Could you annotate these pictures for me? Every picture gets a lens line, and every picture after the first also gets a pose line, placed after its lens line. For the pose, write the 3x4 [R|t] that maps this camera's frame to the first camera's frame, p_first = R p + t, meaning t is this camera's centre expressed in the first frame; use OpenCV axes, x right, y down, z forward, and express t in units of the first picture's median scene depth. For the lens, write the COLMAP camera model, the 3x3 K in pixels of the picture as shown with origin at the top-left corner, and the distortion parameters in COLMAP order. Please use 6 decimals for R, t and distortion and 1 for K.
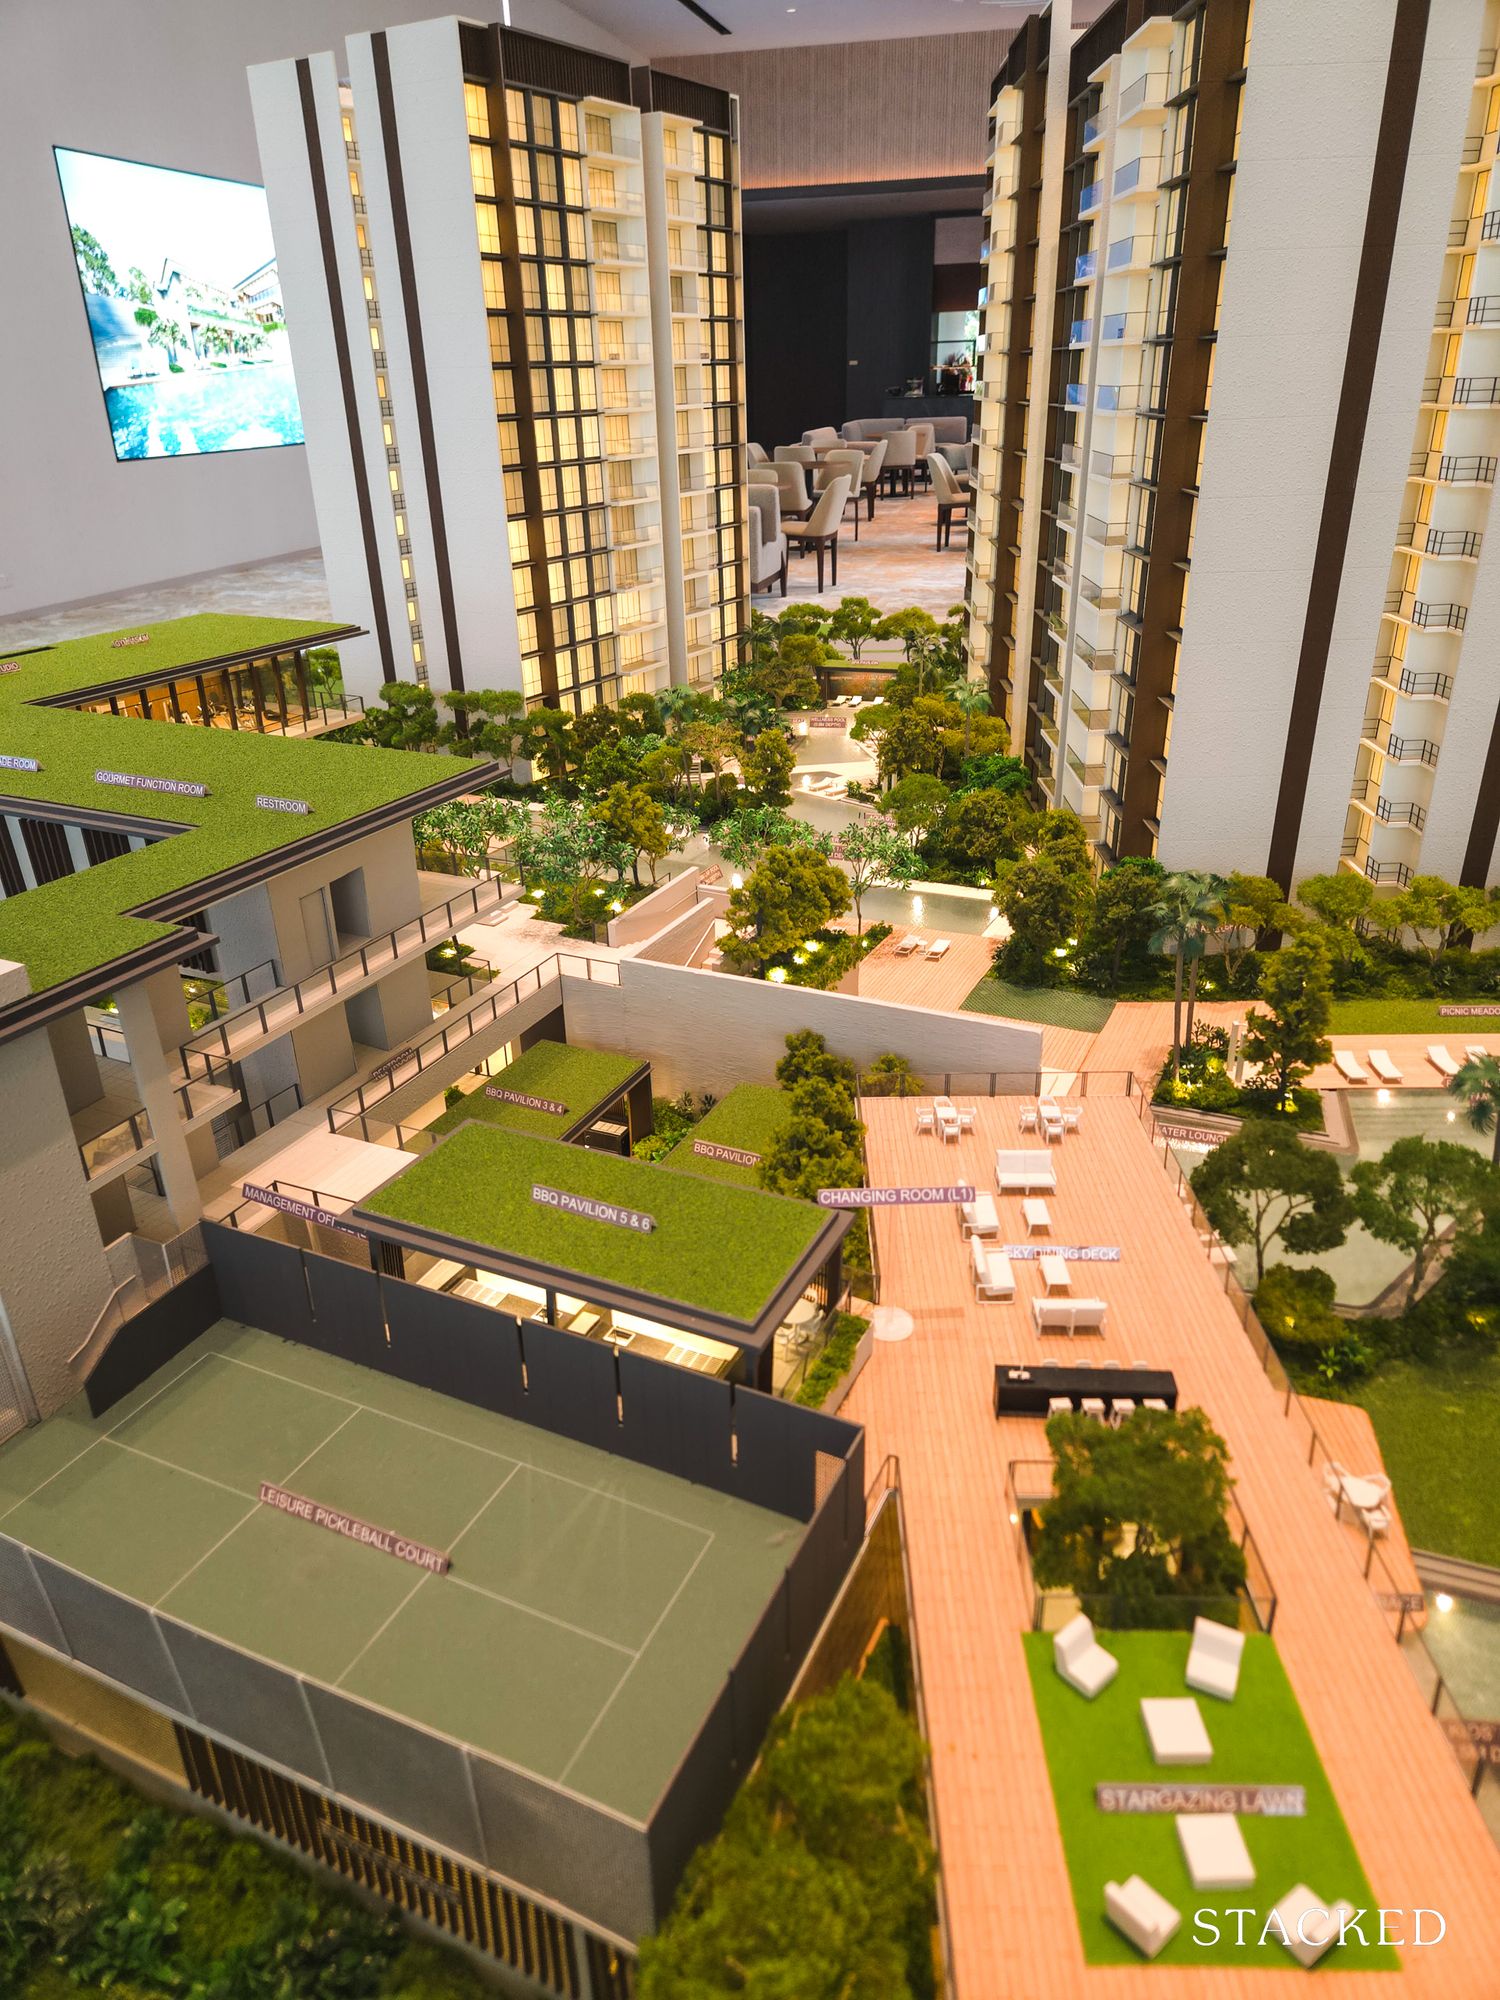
lens RADIAL K [[1361.2, 0, 736.3], [0, 1361.2, 1022.8], [0, 0, 1]] dist [0.028628, -0.004059]
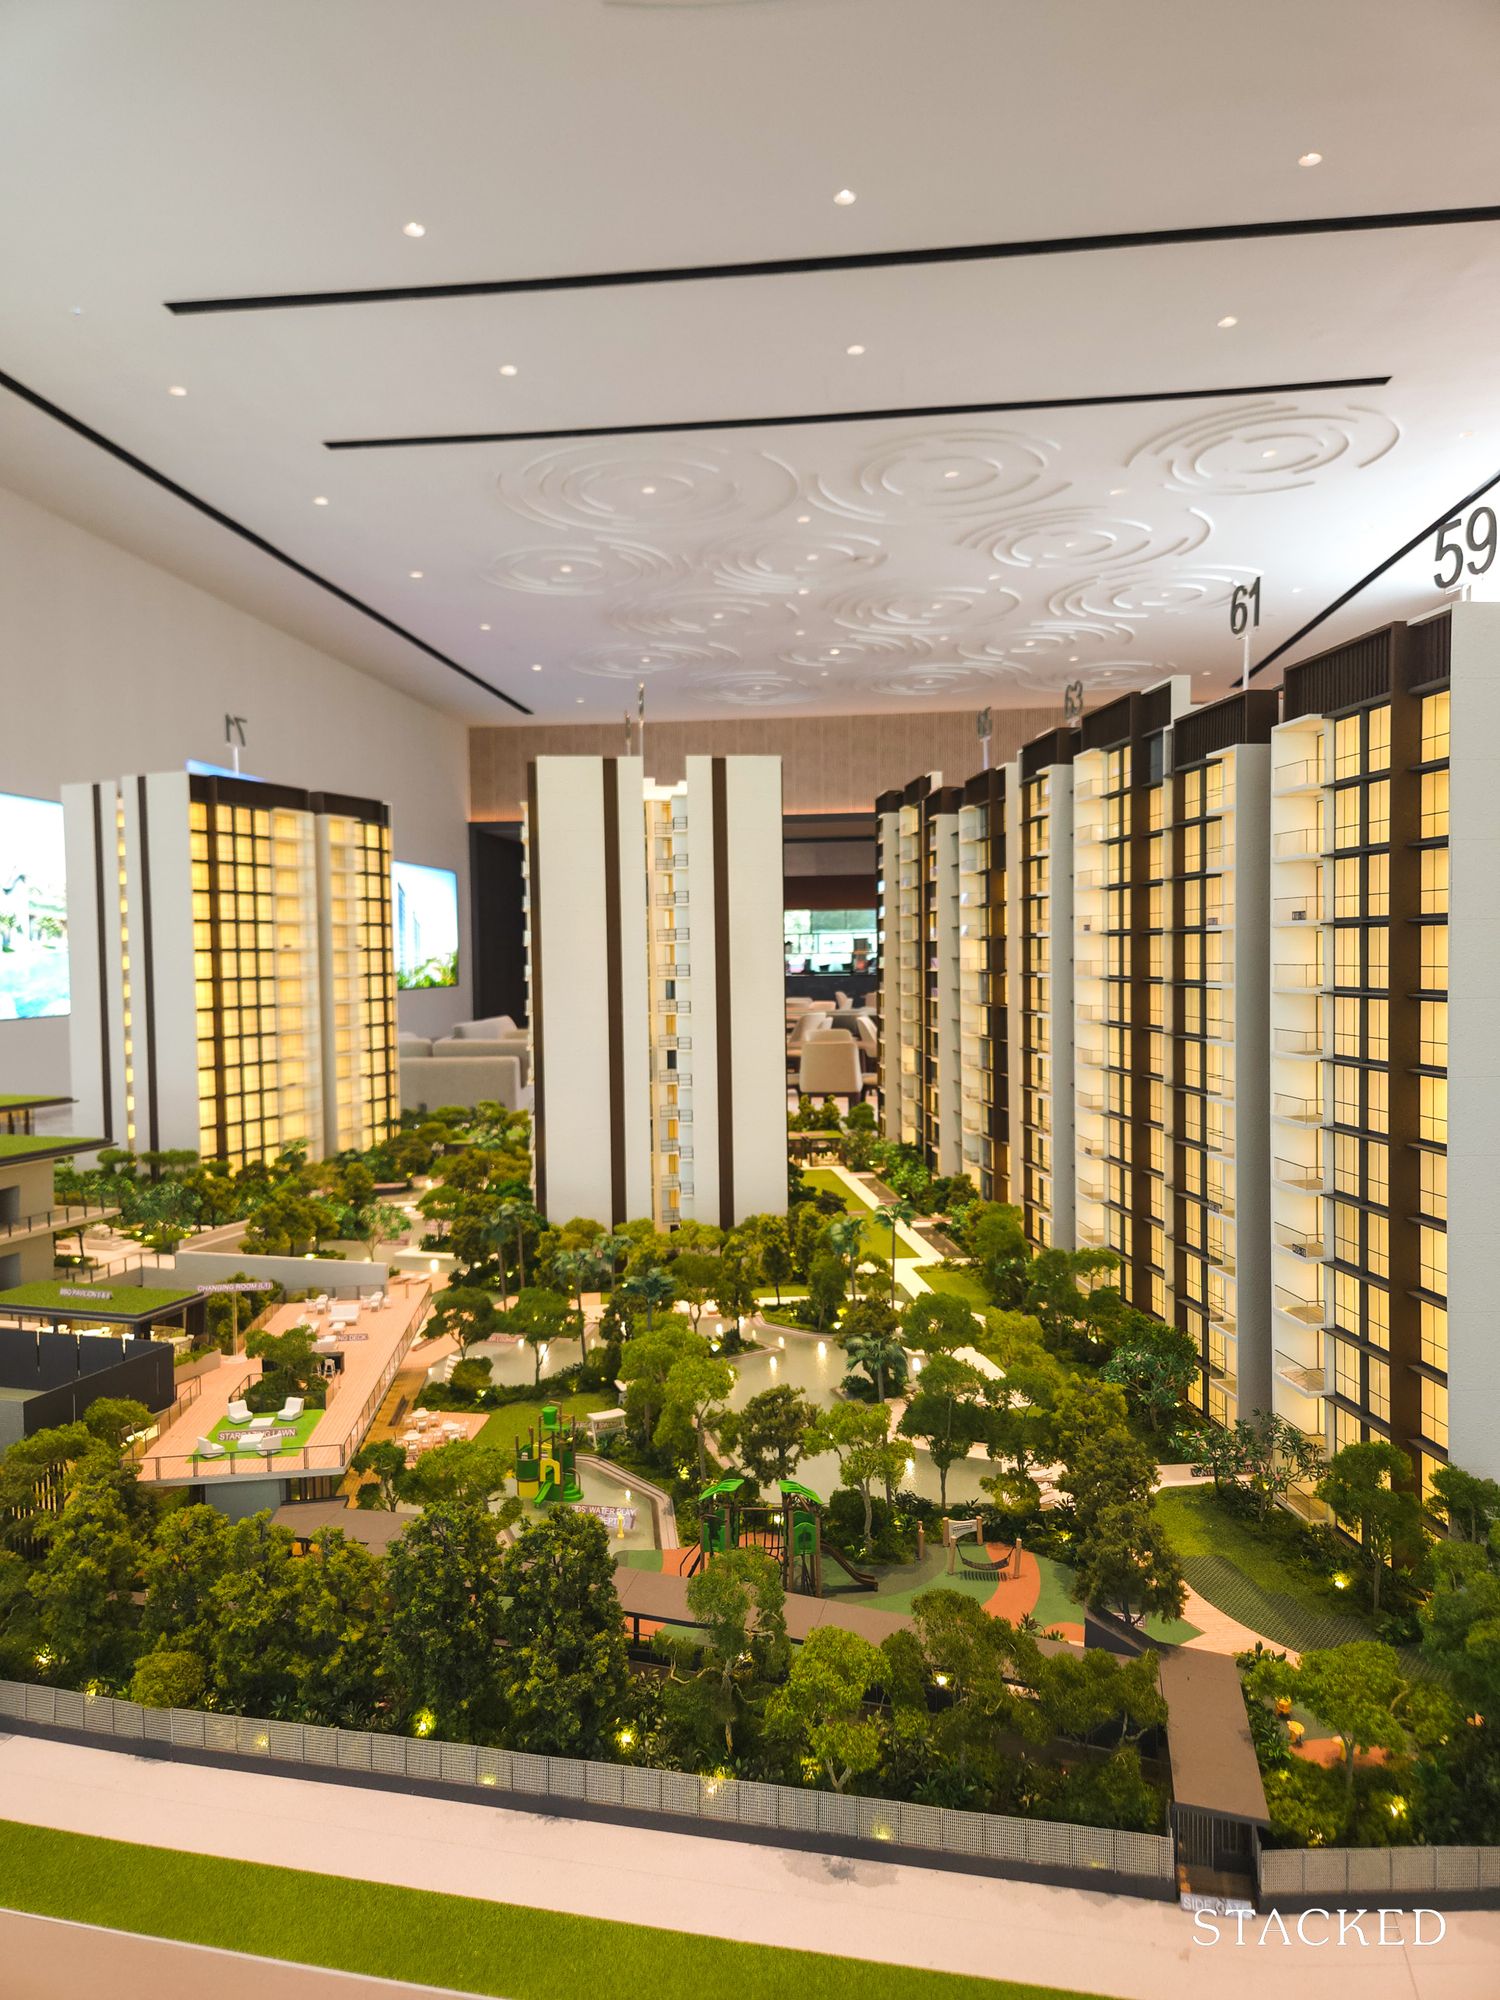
lens RADIAL K [[1348.4, 0, 750.0], [0, 1348.4, 1000.0], [0, 0, 1]] dist [0.033004, -0.003817]
pose [[0.989871, 0.006239, 0.141834, 0.211120], [0.051069, 0.916514, -0.396729, 0.206099], [-0.132468, 0.399953, 0.906912, -0.436637]]
